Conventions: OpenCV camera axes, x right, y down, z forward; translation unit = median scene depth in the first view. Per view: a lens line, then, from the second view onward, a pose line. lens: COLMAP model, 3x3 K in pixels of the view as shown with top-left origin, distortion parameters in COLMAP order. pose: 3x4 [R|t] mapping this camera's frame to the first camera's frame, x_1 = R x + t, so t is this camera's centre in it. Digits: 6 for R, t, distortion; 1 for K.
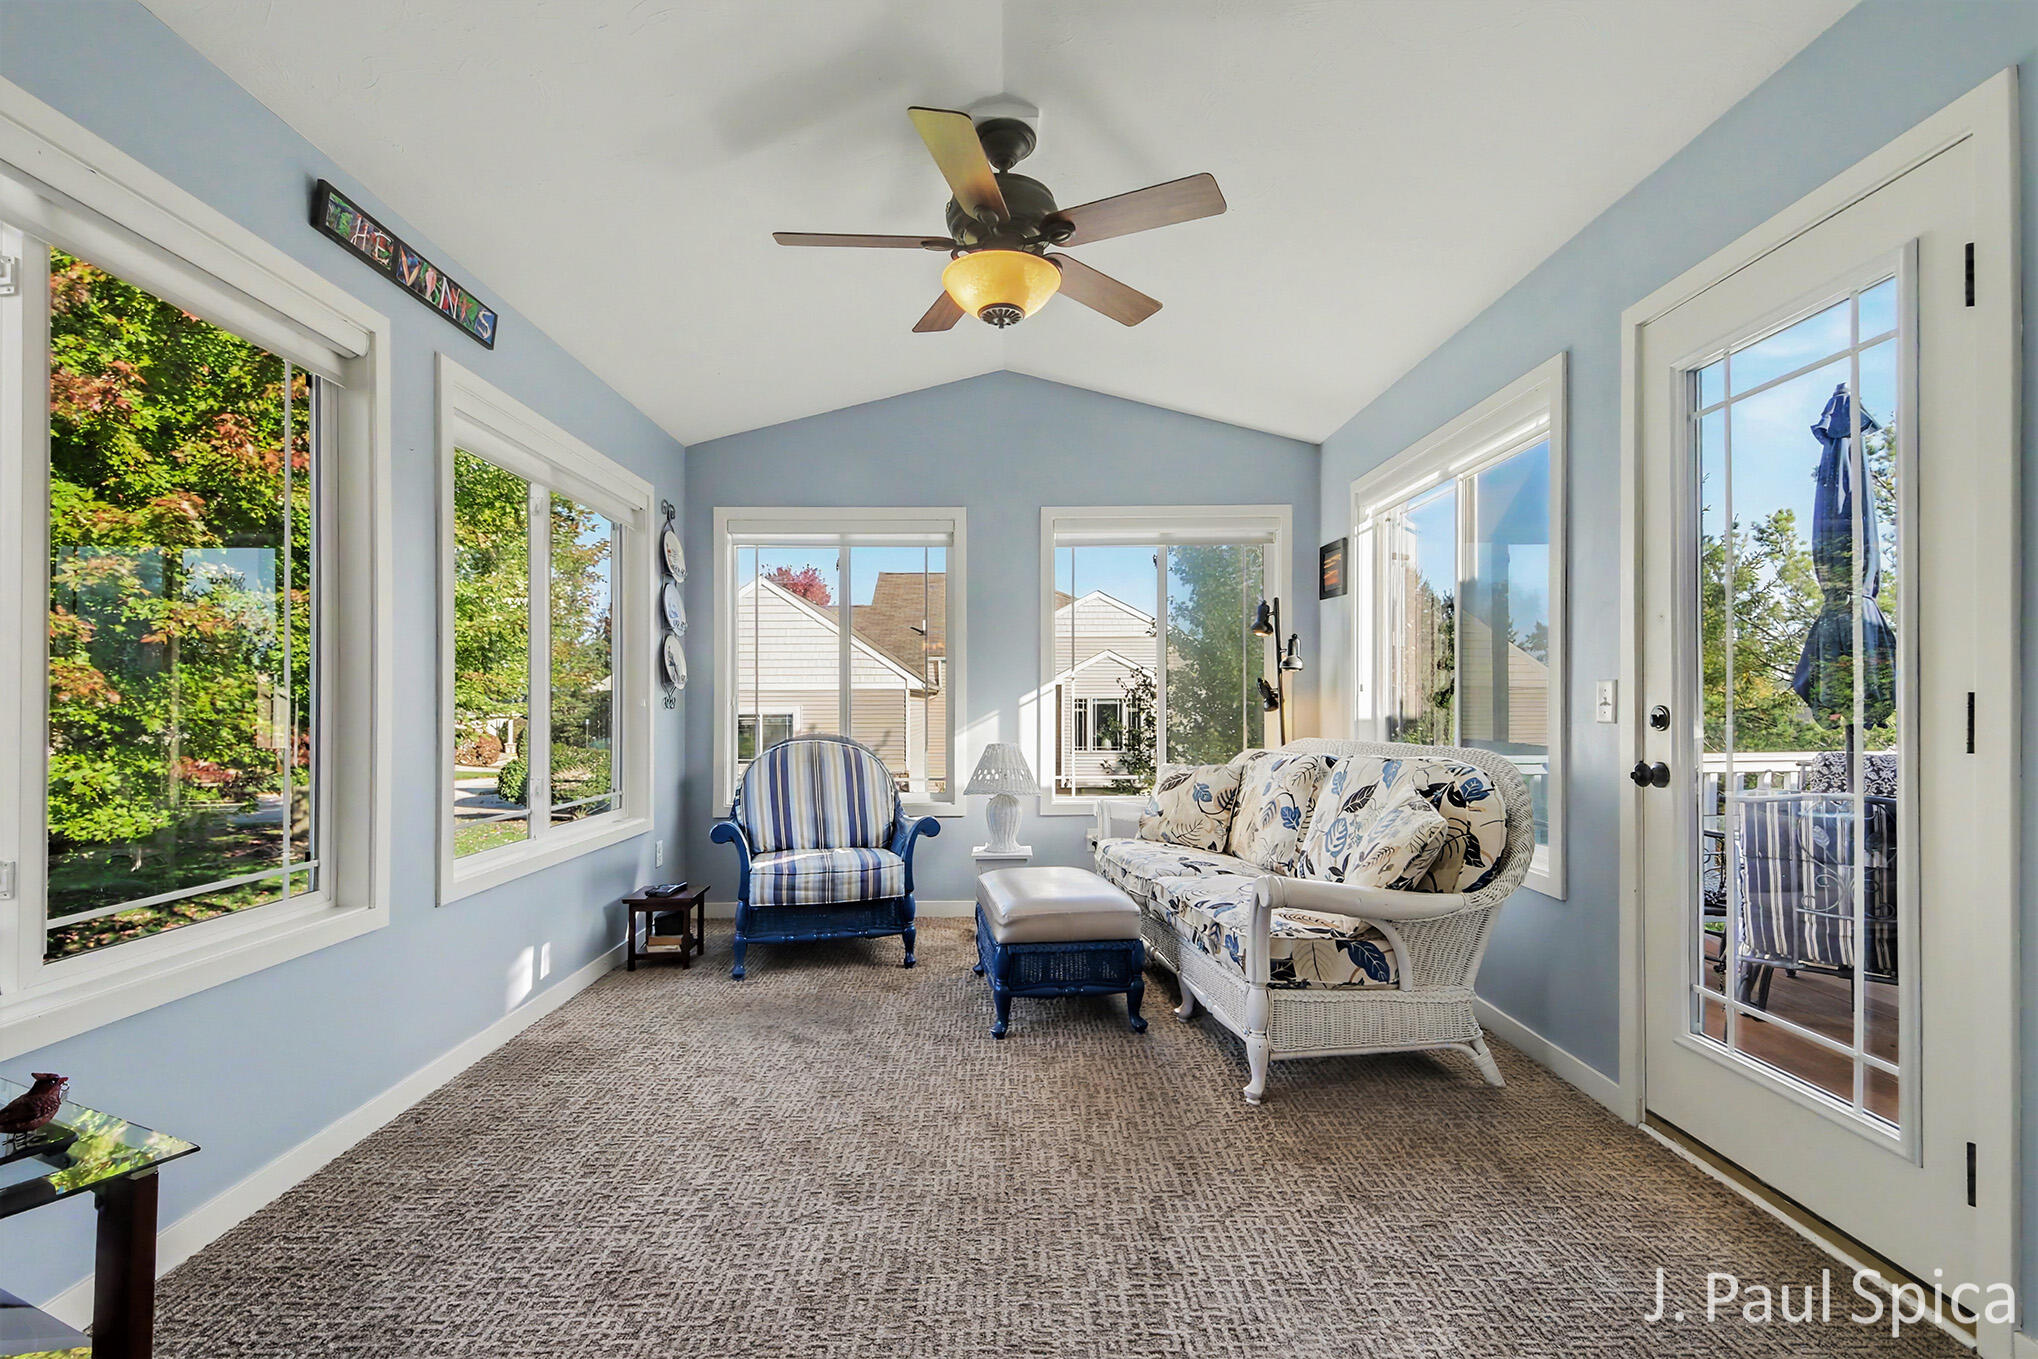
lens RADIAL K [[922.0, 0, 978.4], [0, 922.0, 705.4], [0, 0, 1]] dist [-0.002212, -0.000386]
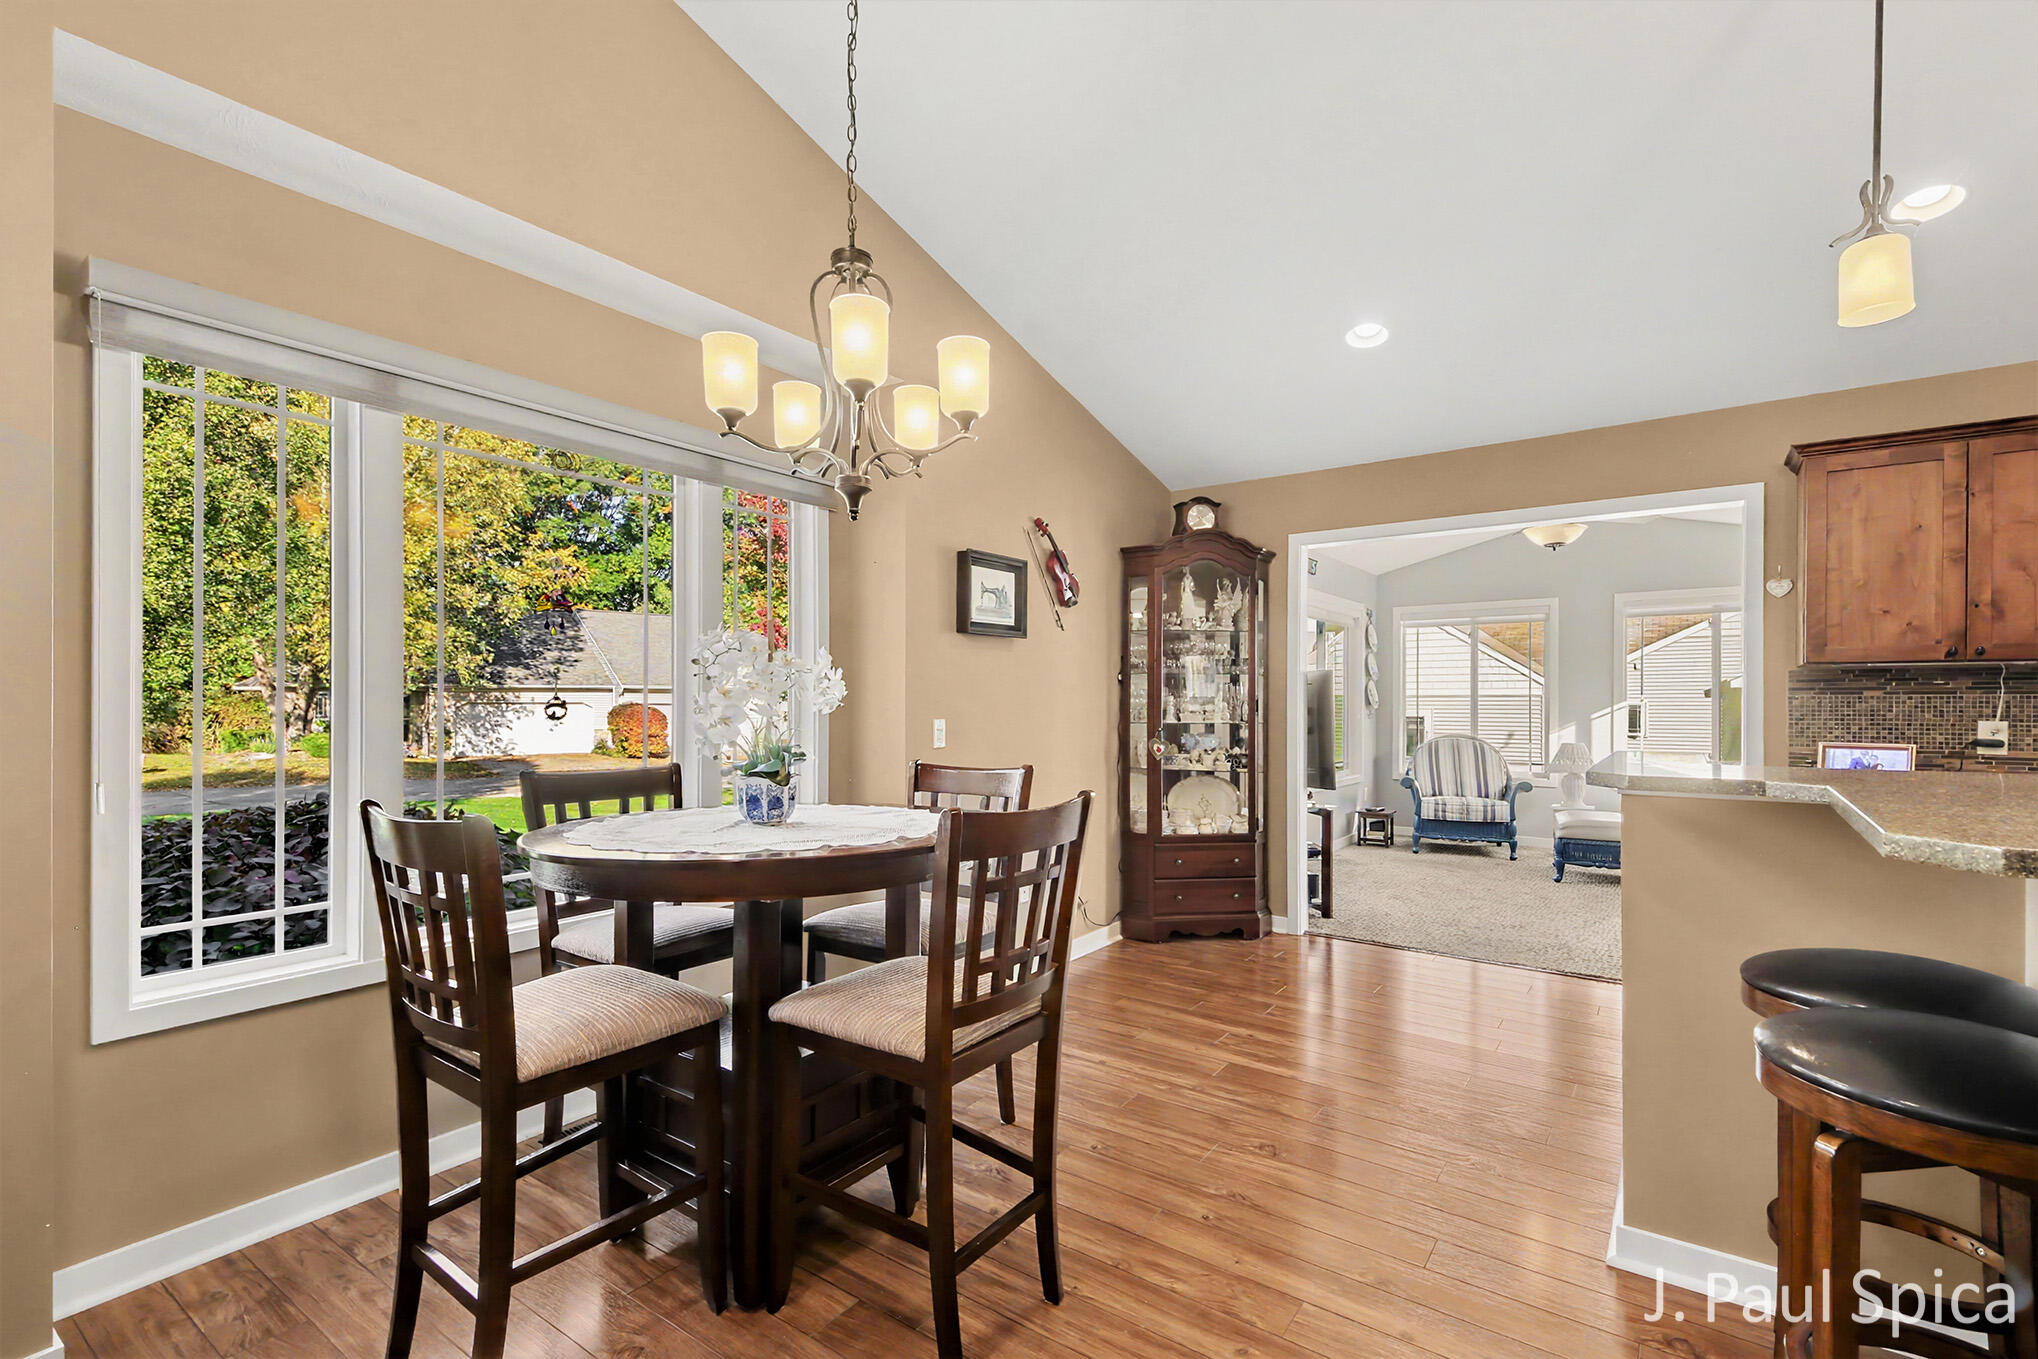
lens RADIAL K [[915.5, 0, 1017.3], [0, 915.5, 691.5], [0, 0, 1]] dist [0.035996, -0.012468]
pose [[0.821502, -0.001602, -0.570203, 0.164601], [-0.005871, 0.999919, -0.011267, -0.031251], [0.570175, 0.012604, 0.821427, -1.088002]]
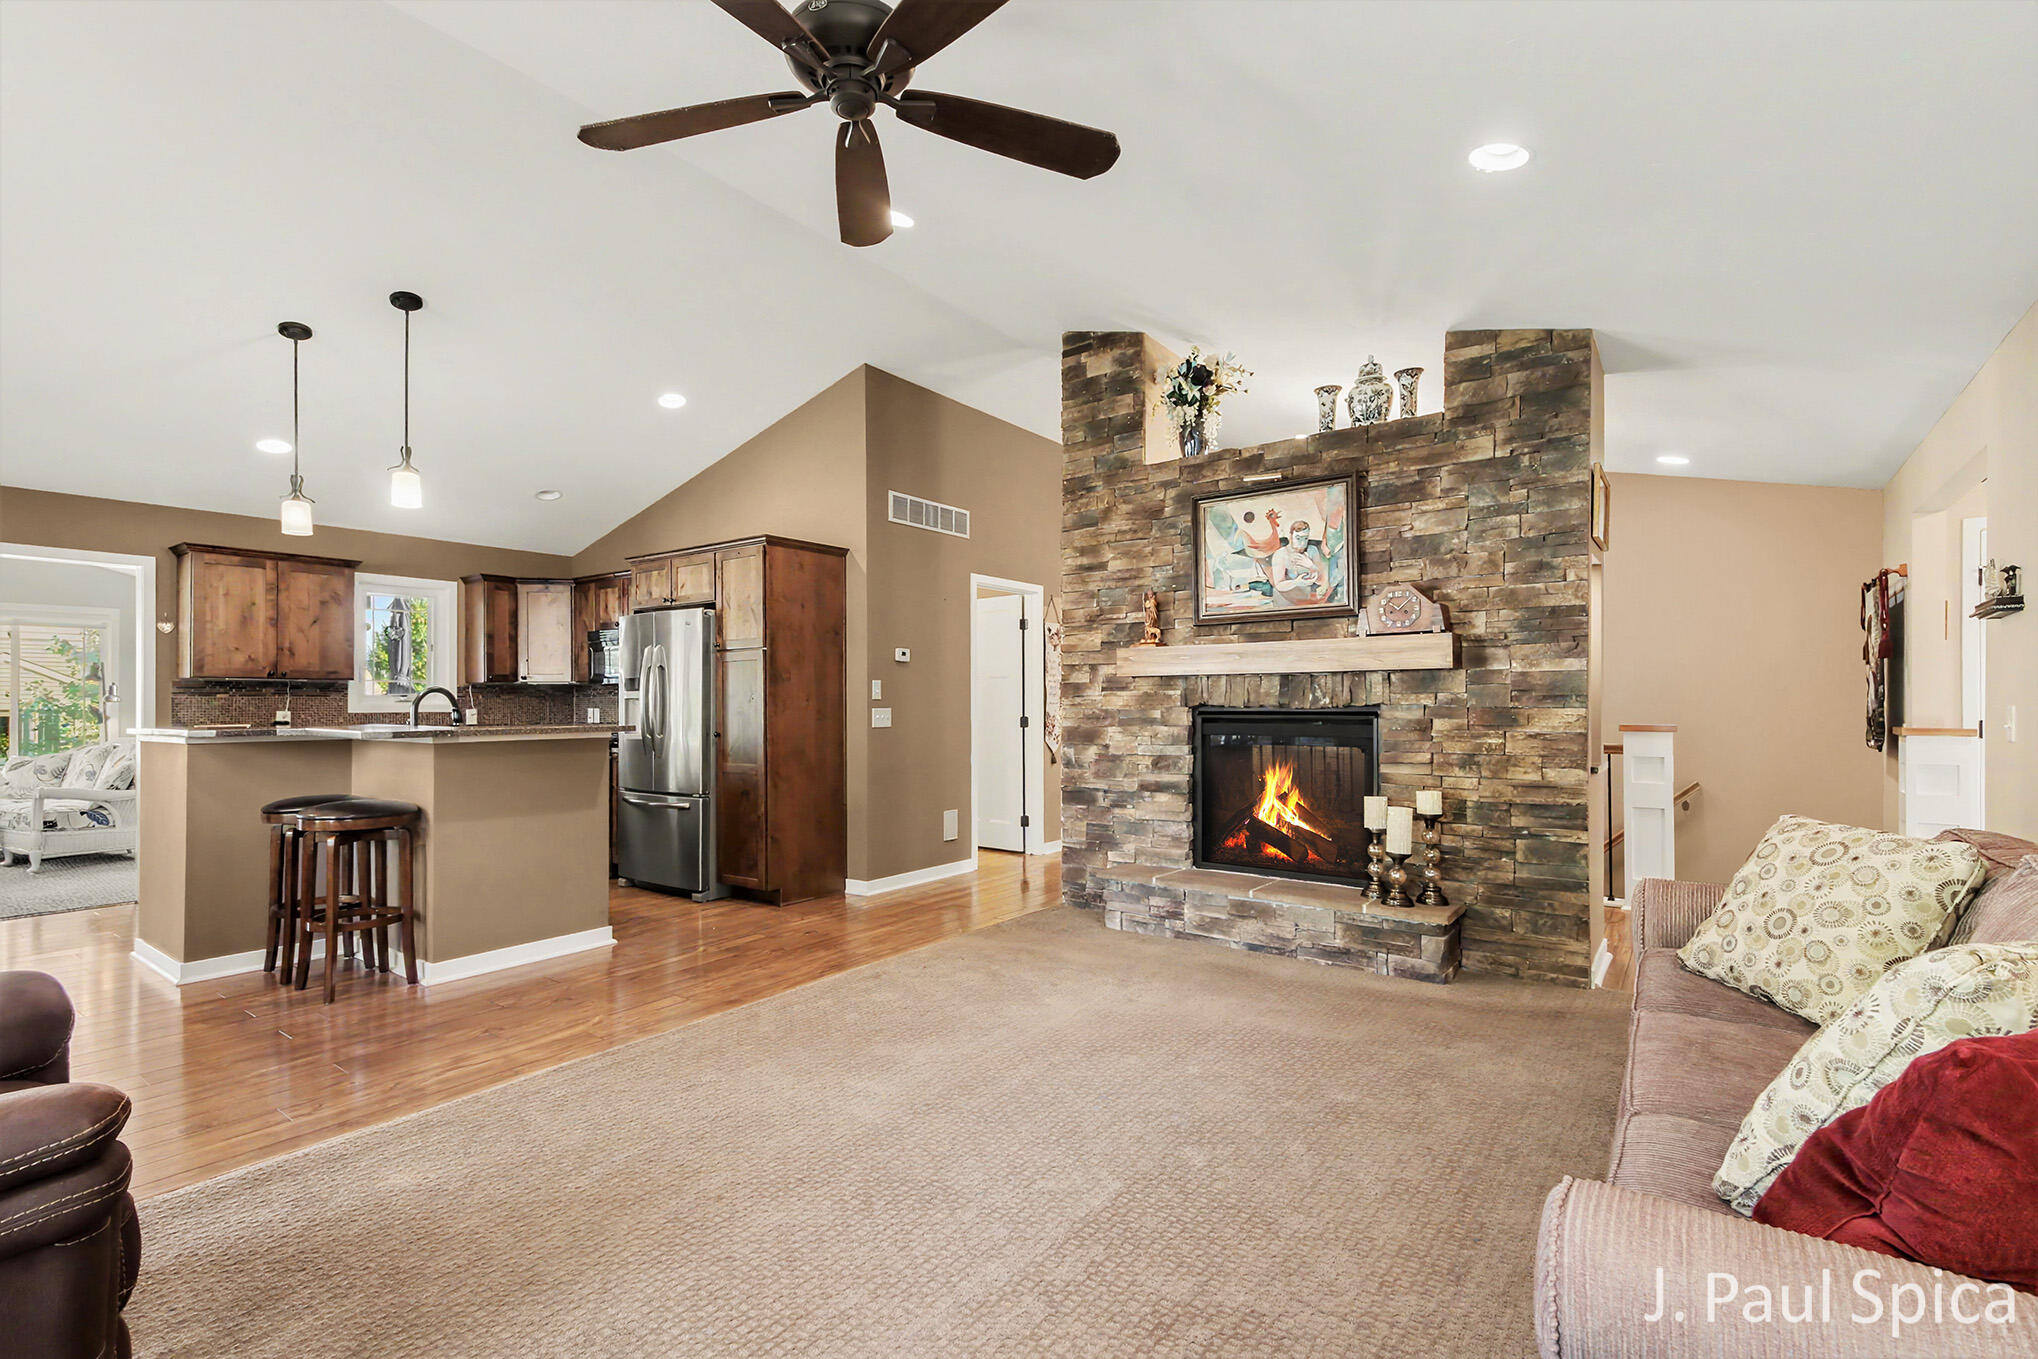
lens RADIAL K [[915.5, 0, 1004.0], [0, 915.5, 705.5], [0, 0, 1]] dist [0.035996, -0.012468]
pose [[0.586927, -0.001530, 0.809639, -0.152333], [0.006393, 0.999976, -0.002745, -0.016119], [-0.809615, 0.006787, 0.586922, -1.792462]]
